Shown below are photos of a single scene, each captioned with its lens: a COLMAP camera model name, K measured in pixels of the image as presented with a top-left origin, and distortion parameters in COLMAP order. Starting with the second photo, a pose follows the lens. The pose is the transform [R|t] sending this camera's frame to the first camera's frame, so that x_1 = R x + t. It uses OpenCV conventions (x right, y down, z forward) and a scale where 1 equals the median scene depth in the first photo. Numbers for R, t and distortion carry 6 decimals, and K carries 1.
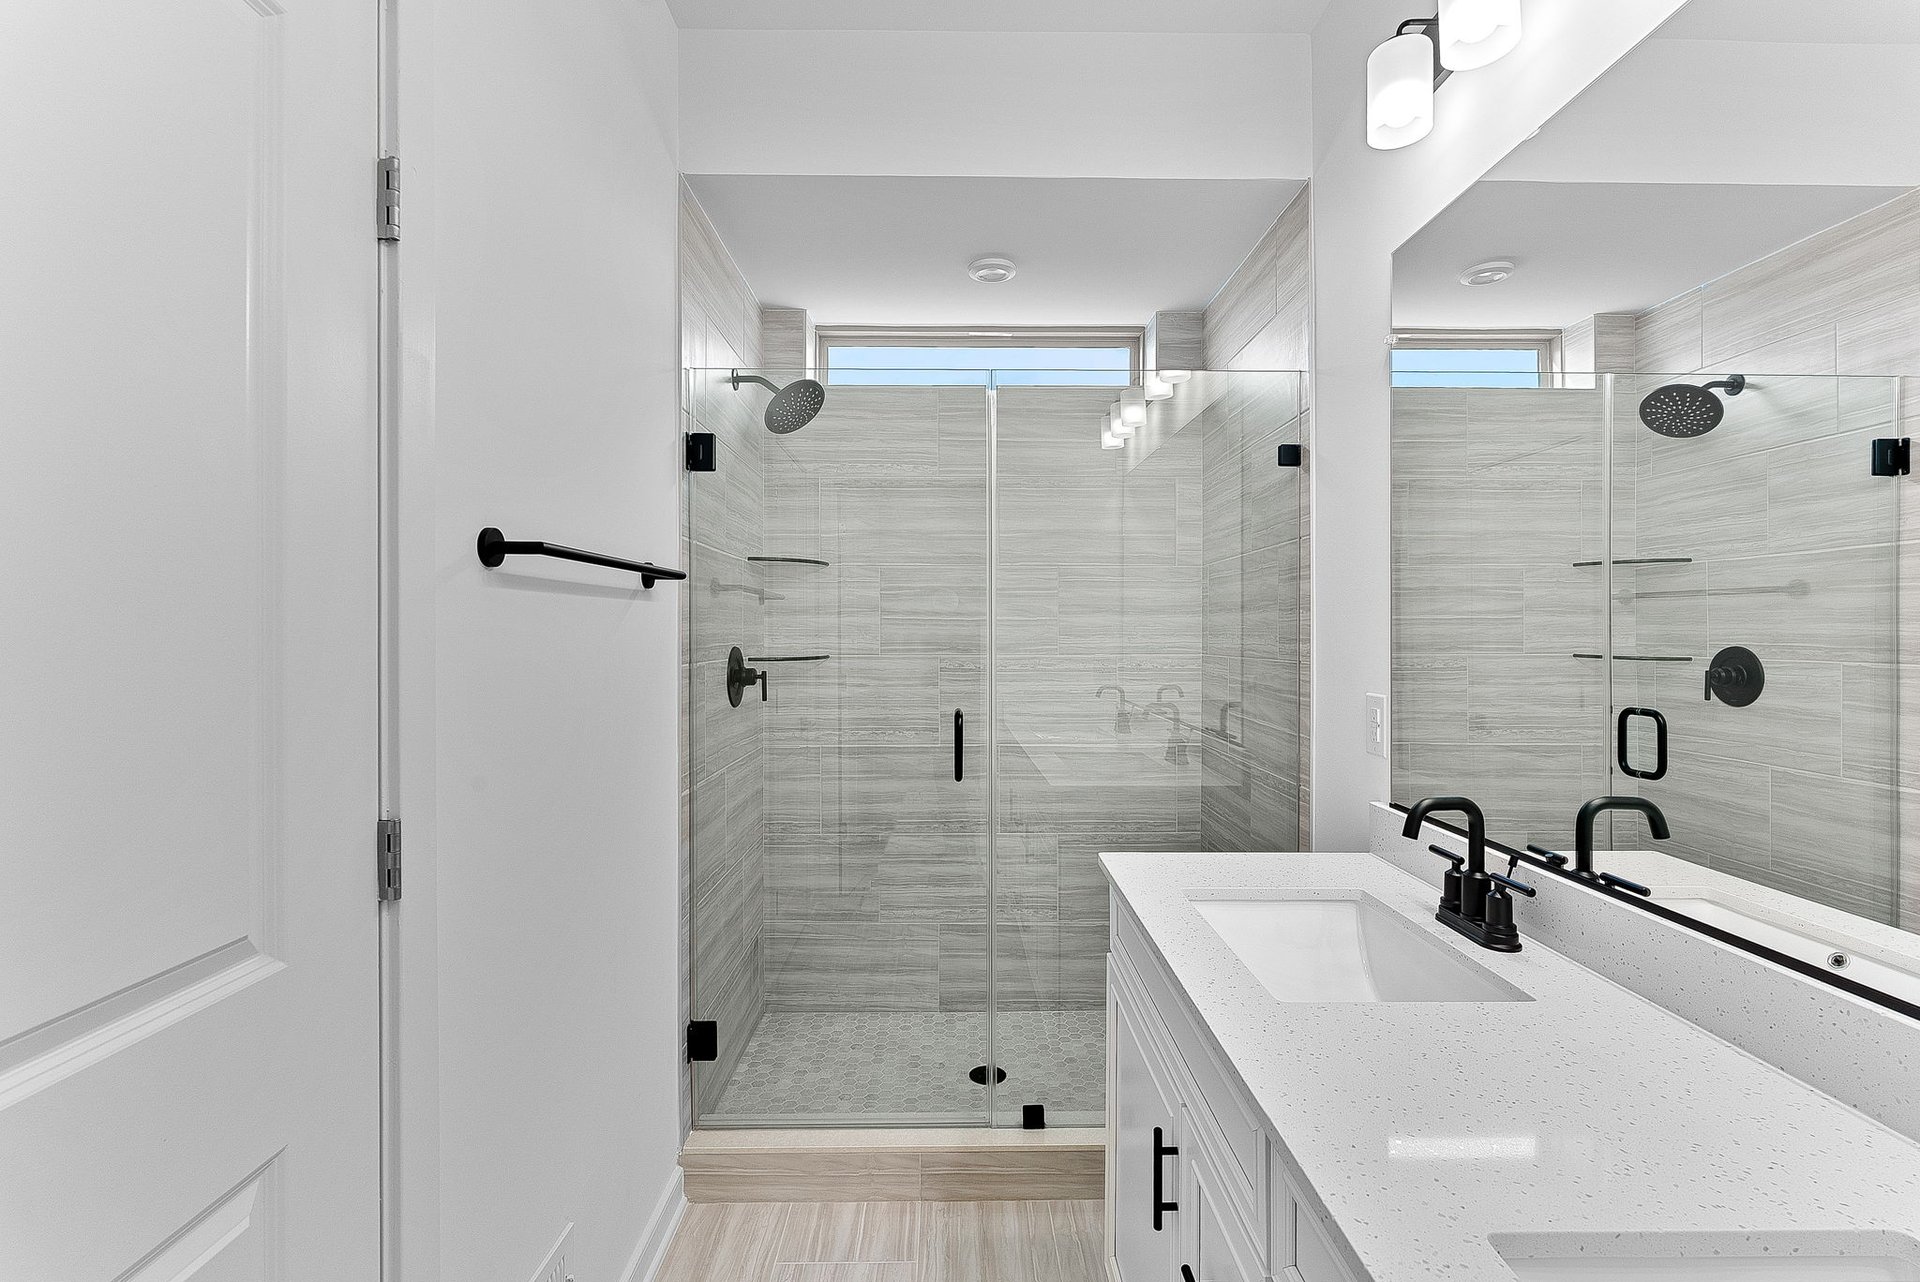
lens RADIAL K [[854.9, 0, 961.5], [0, 854.9, 632.3], [0, 0, 1]] dist [-0.001866, 0.001687]
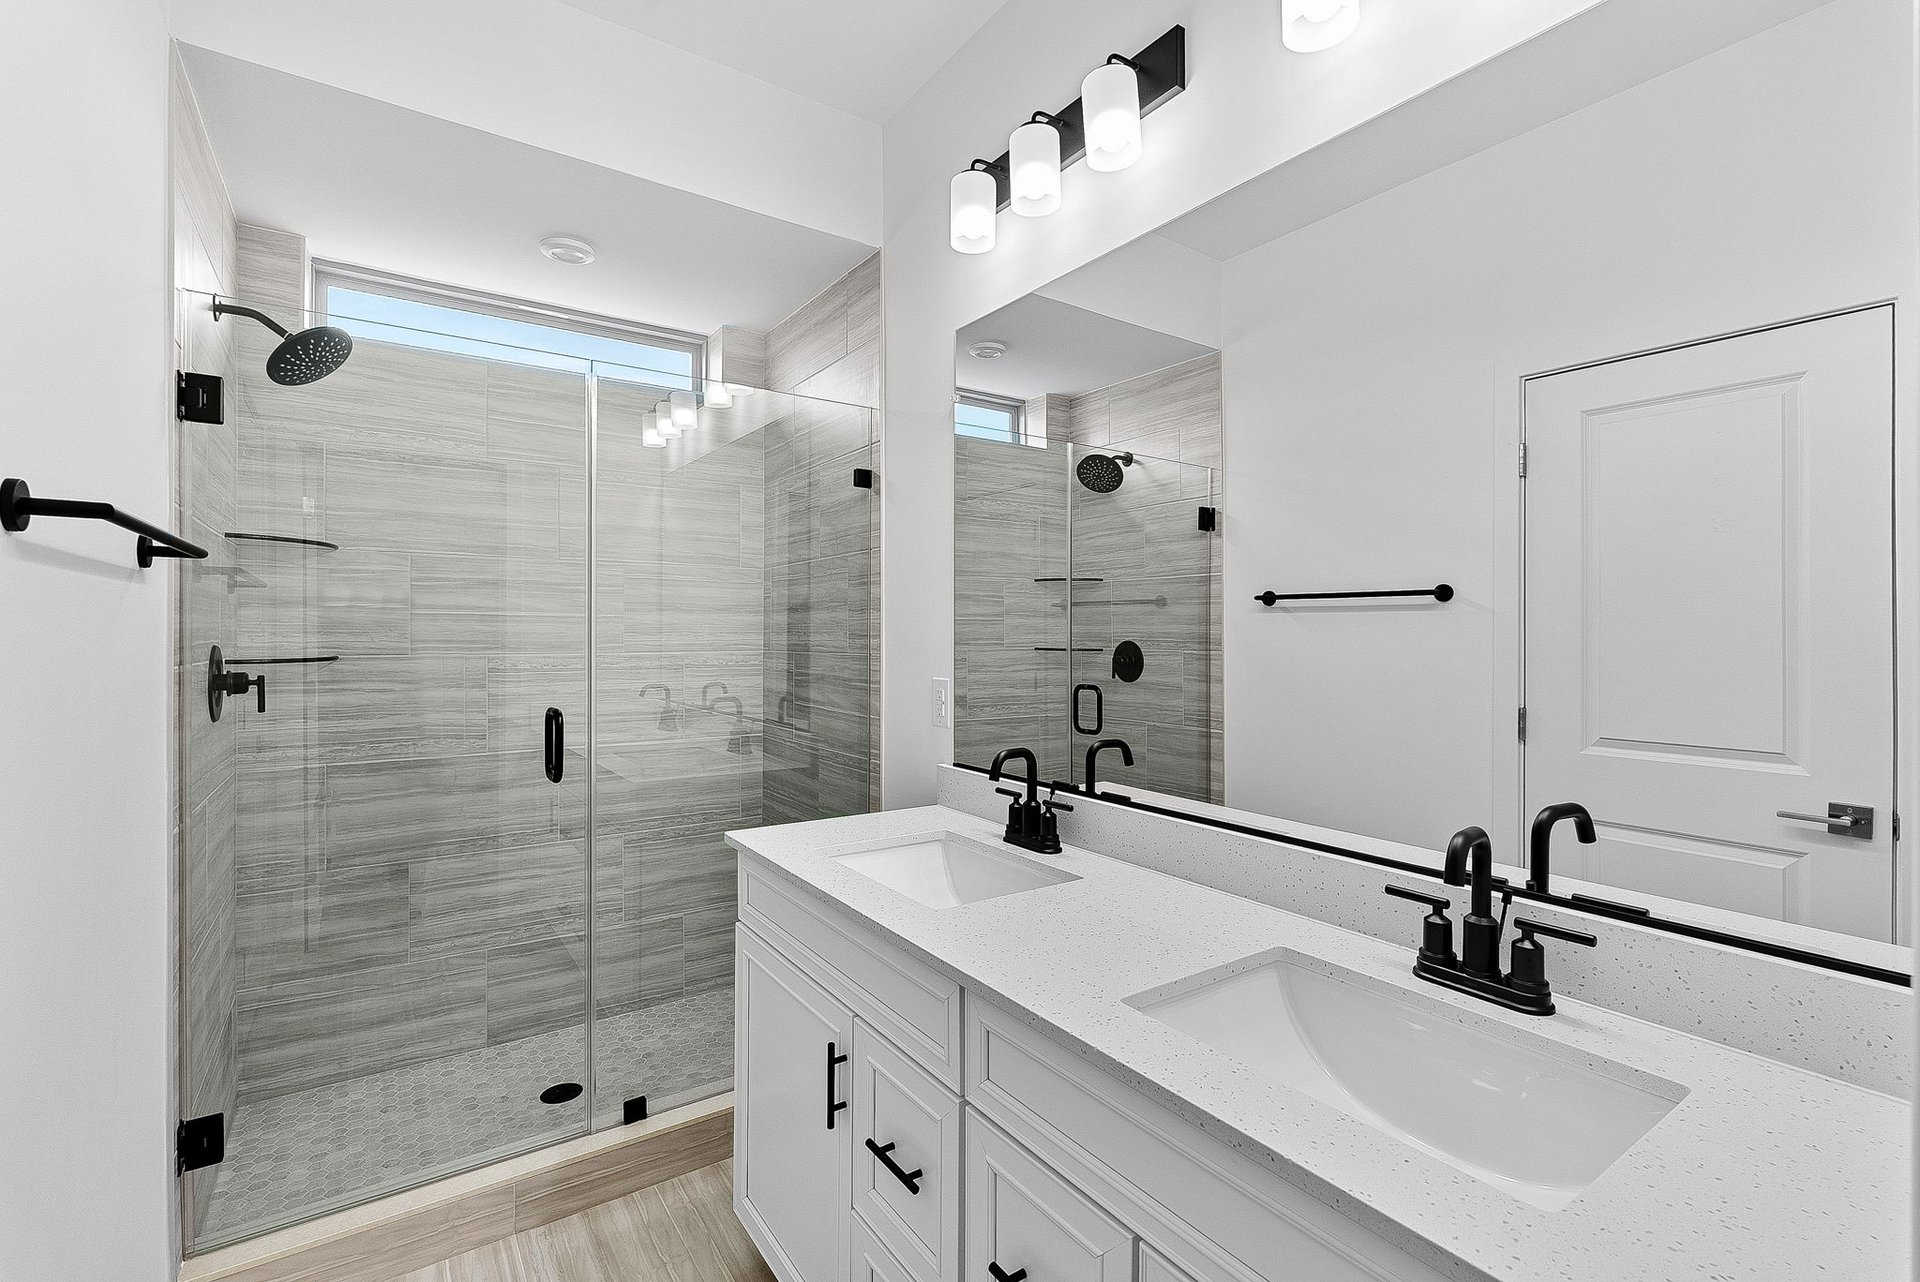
lens RADIAL K [[854.9, 0, 959.0], [0, 854.9, 632.3], [0, 0, 1]] dist [-0.001866, 0.001687]
pose [[0.830971, 0.002373, 0.556310, -0.145700], [-0.000918, 0.999995, -0.002894, 0.007004], [-0.556315, 0.001894, 0.830969, -0.044050]]
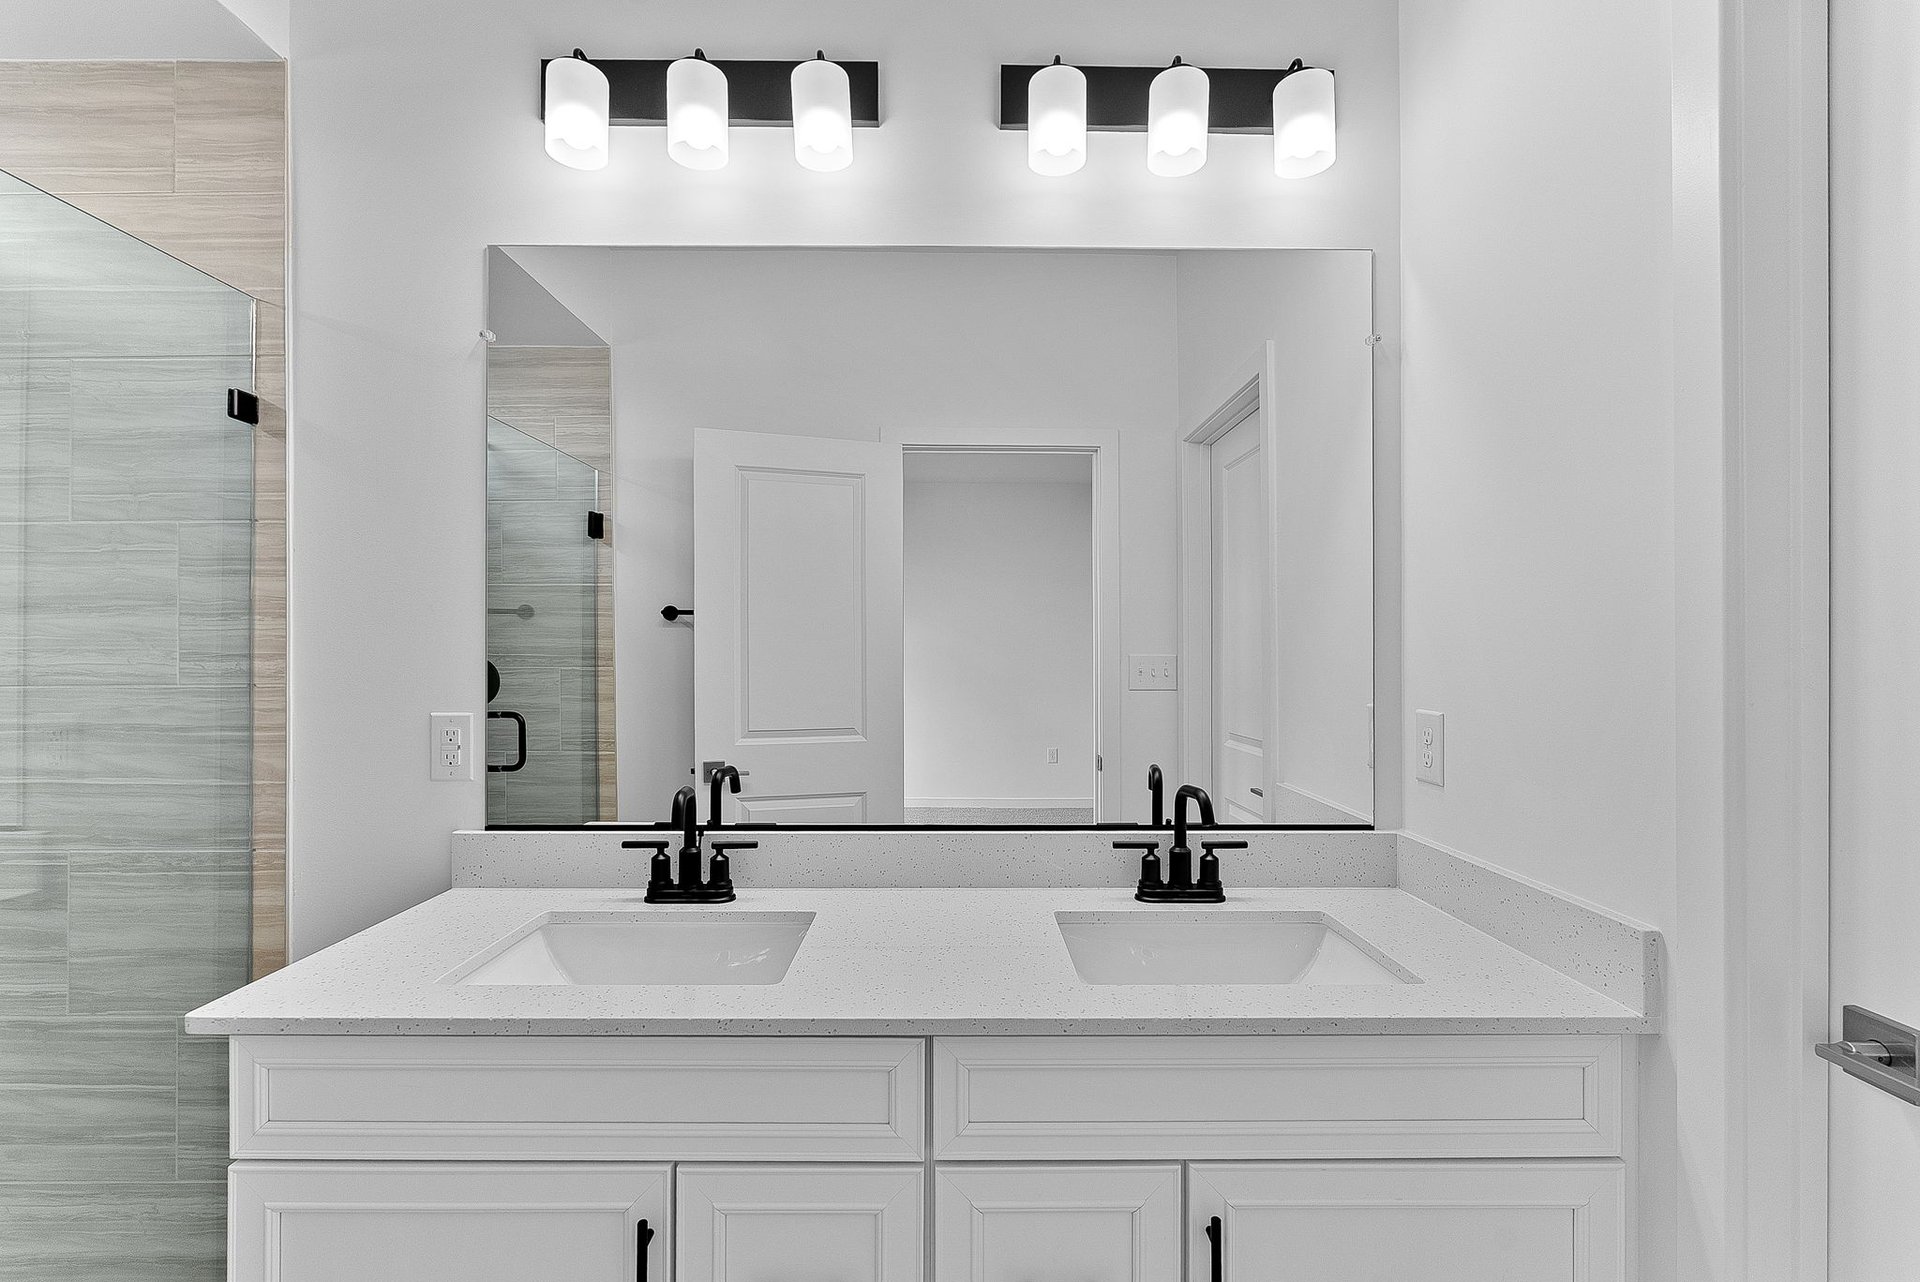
lens RADIAL K [[854.9, 0, 952.3], [0, 854.9, 644.0], [0, 0, 1]] dist [-0.001866, 0.001687]
pose [[0.007402, 0.001076, 0.999972, -0.323813], [0.001187, 0.999999, -0.001084, -0.000221], [-0.999972, 0.001195, 0.007401, 0.350042]]
